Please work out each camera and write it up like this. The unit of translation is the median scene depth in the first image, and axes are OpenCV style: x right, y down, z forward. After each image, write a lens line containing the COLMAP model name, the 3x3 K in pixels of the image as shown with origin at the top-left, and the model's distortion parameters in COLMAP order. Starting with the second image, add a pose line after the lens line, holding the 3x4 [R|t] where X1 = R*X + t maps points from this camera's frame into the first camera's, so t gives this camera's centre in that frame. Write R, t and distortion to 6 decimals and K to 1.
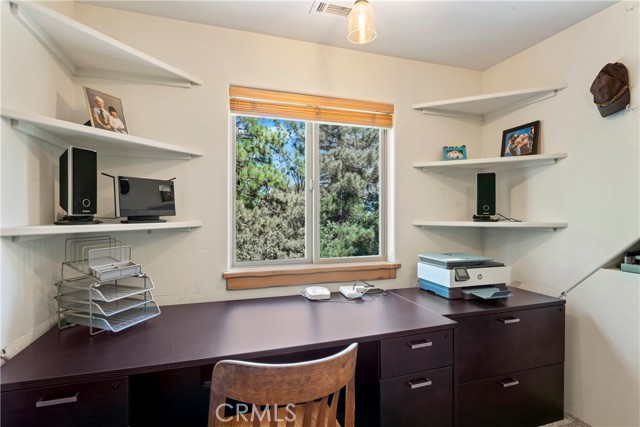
lens RADIAL K [[325.5, 0, 320.9], [0, 325.5, 214.8], [0, 0, 1]] dist [-0.013426, 0.000862]
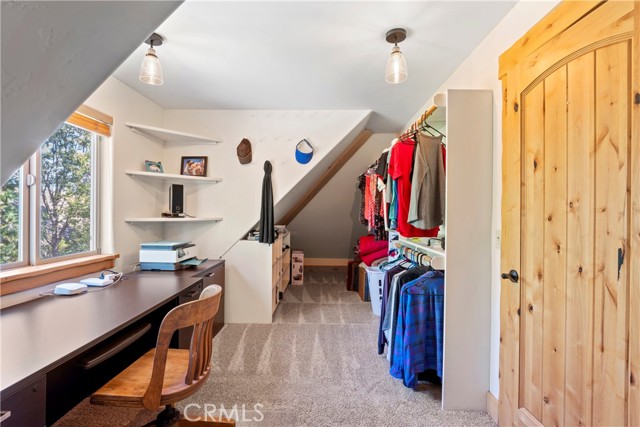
lens RADIAL K [[293.8, 0, 319.7], [0, 293.8, 213.5], [0, 0, 1]] dist [-0.014137, -0.000148]
pose [[0.325468, 0.002174, 0.945550, -0.521257], [-0.001449, 0.999997, -0.001800, 0.003224], [-0.945552, -0.000785, 0.325471, -0.036850]]
